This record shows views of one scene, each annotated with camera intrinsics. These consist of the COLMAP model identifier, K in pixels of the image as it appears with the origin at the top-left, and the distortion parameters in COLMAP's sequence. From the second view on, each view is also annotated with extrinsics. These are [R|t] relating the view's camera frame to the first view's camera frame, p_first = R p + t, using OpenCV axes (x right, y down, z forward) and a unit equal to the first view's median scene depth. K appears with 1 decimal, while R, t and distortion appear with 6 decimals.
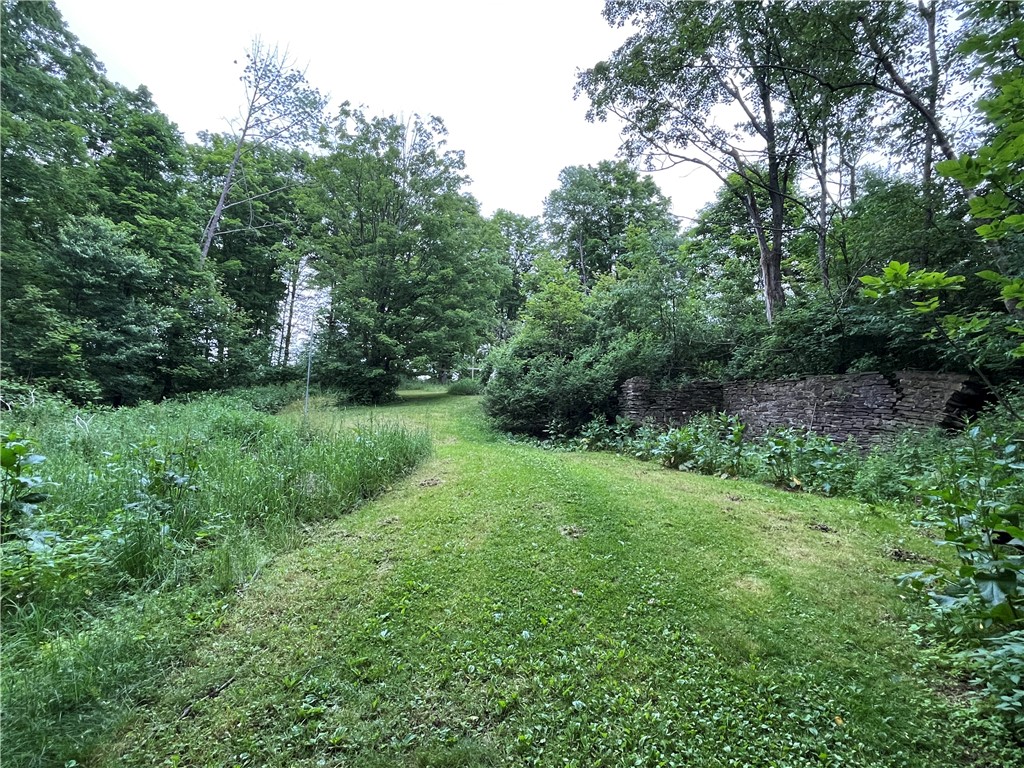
lens RADIAL K [[505.9, 0, 510.5], [0, 505.9, 384.7], [0, 0, 1]] dist [-0.000507, 0.000008]
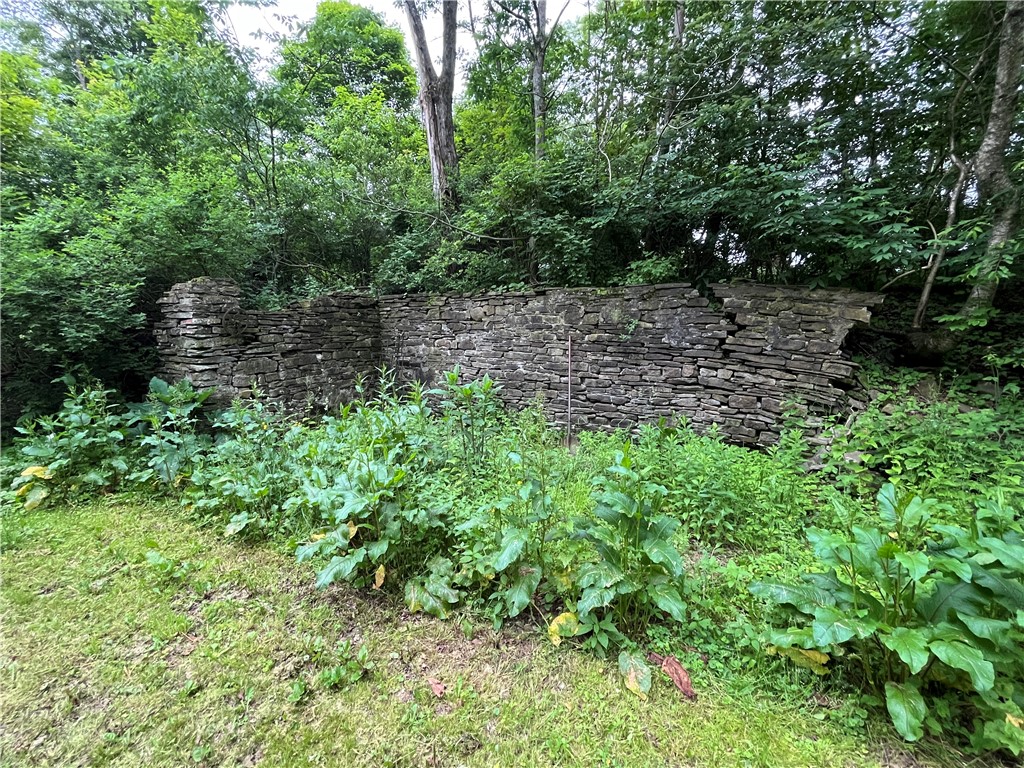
lens RADIAL K [[464.5, 0, 508.8], [0, 464.5, 384.4], [0, 0, 1]] dist [-0.005472, -0.000572]
pose [[0.680385, -0.118047, 0.723285, 0.154832], [-0.018065, 0.983940, 0.177582, -0.002488], [-0.732632, -0.133890, 0.667326, 0.628582]]
